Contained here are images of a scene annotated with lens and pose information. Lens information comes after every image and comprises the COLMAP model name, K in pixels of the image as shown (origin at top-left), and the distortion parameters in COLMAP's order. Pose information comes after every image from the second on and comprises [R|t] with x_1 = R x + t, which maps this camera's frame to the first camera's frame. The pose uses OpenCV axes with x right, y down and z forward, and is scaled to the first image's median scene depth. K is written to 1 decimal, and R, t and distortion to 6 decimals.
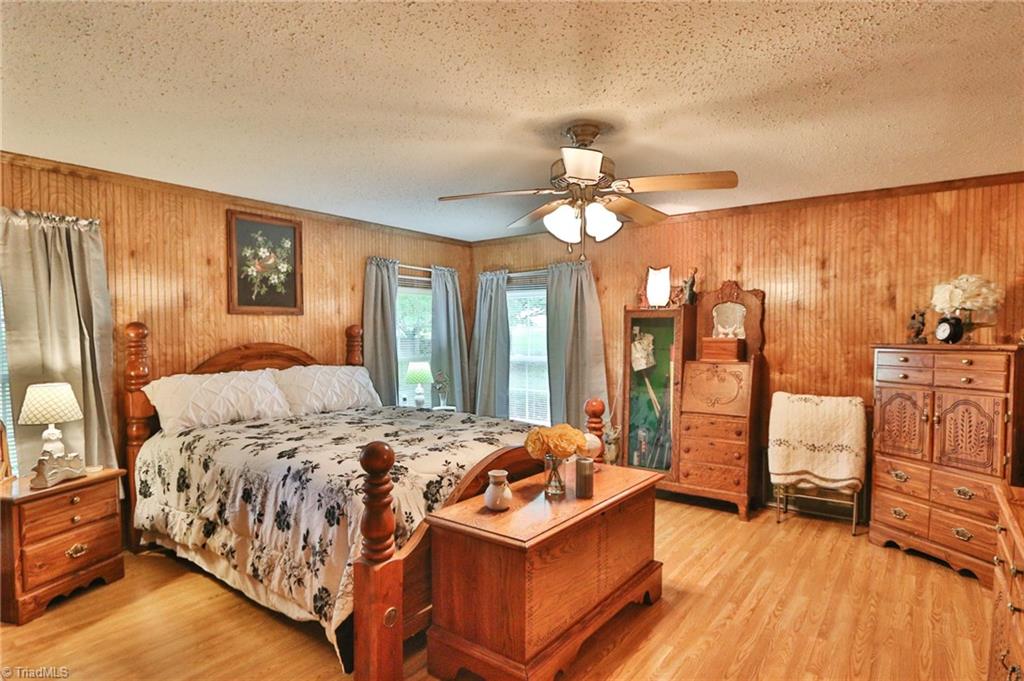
lens RADIAL K [[535.8, 0, 509.3], [0, 535.8, 347.7], [0, 0, 1]] dist [0.005679, 0.000091]
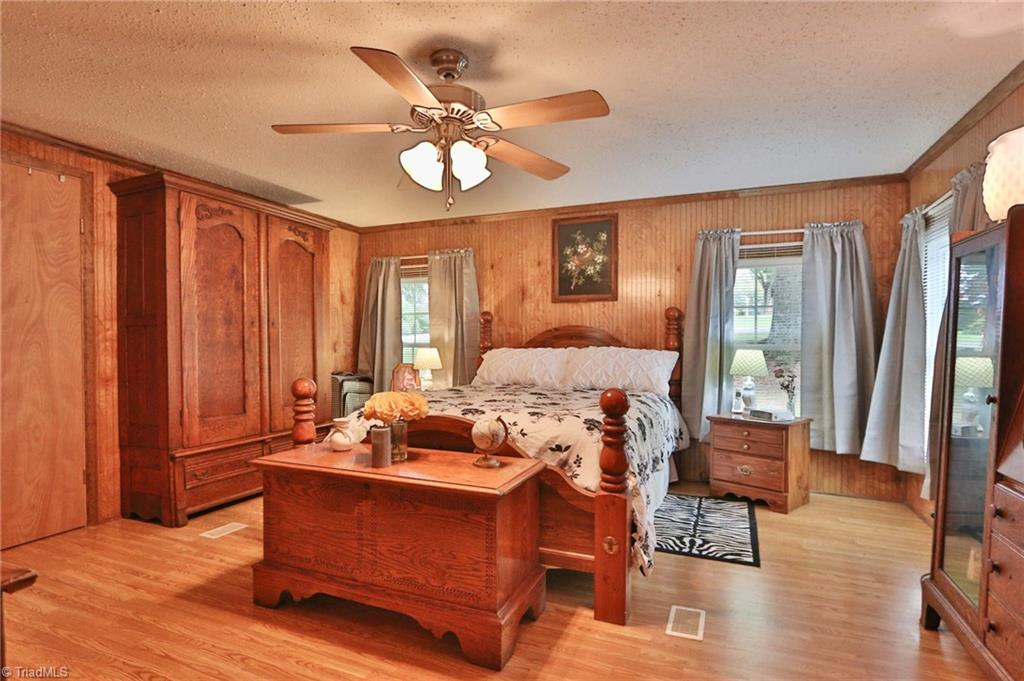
lens RADIAL K [[535.8, 0, 509.3], [0, 535.8, 347.7], [0, 0, 1]] dist [0.005679, 0.000091]
pose [[0.260656, 0.018026, -0.965263, 0.638492], [-0.028884, 0.999524, 0.010866, 0.029961], [0.965000, 0.025048, 0.261053, 0.559818]]
